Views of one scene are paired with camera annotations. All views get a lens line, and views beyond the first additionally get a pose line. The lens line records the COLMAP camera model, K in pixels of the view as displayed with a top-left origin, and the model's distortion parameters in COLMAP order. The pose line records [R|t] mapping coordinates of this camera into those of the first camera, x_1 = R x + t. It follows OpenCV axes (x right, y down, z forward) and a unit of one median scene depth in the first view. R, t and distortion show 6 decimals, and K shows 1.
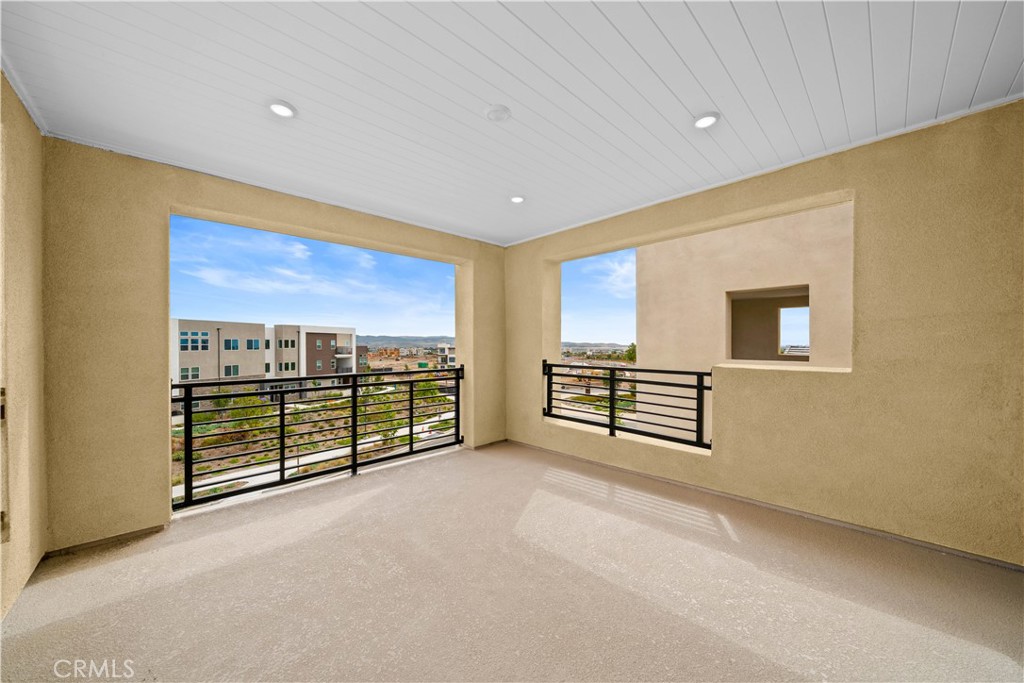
lens RADIAL K [[355.0, 0, 505.9], [0, 355.0, 347.2], [0, 0, 1]] dist [-0.002502, -0.000153]
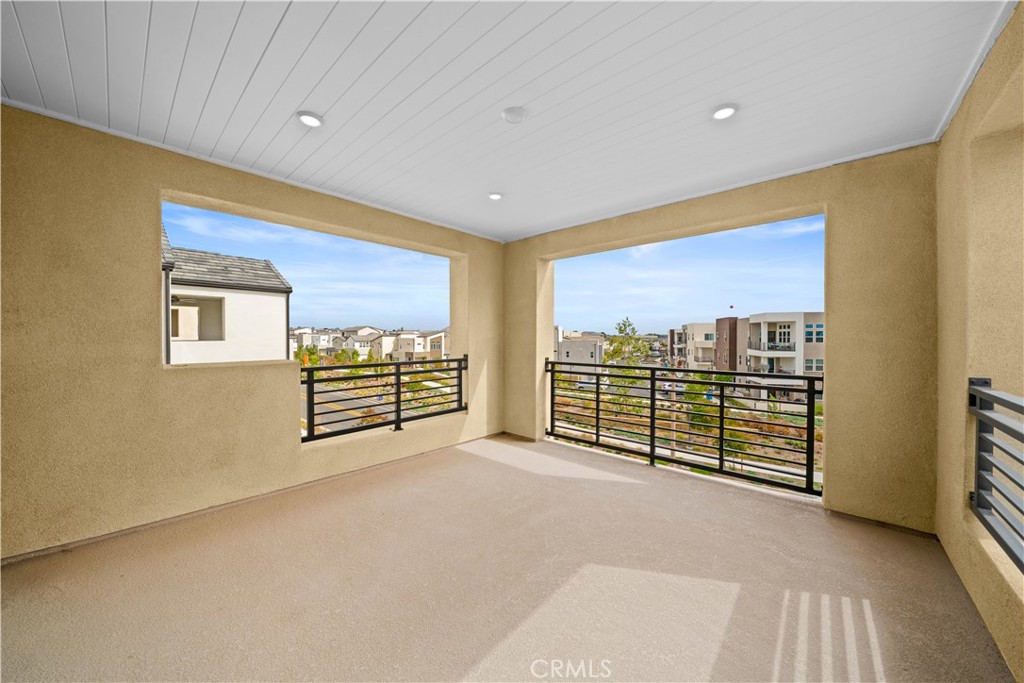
lens RADIAL K [[355.0, 0, 509.7], [0, 355.0, 337.4], [0, 0, 1]] dist [-0.002502, -0.000153]
pose [[0.102524, 0.004575, -0.994720, 0.530895], [-0.009756, 0.999946, 0.003593, -0.008997], [0.994683, 0.009336, 0.102563, 0.465043]]
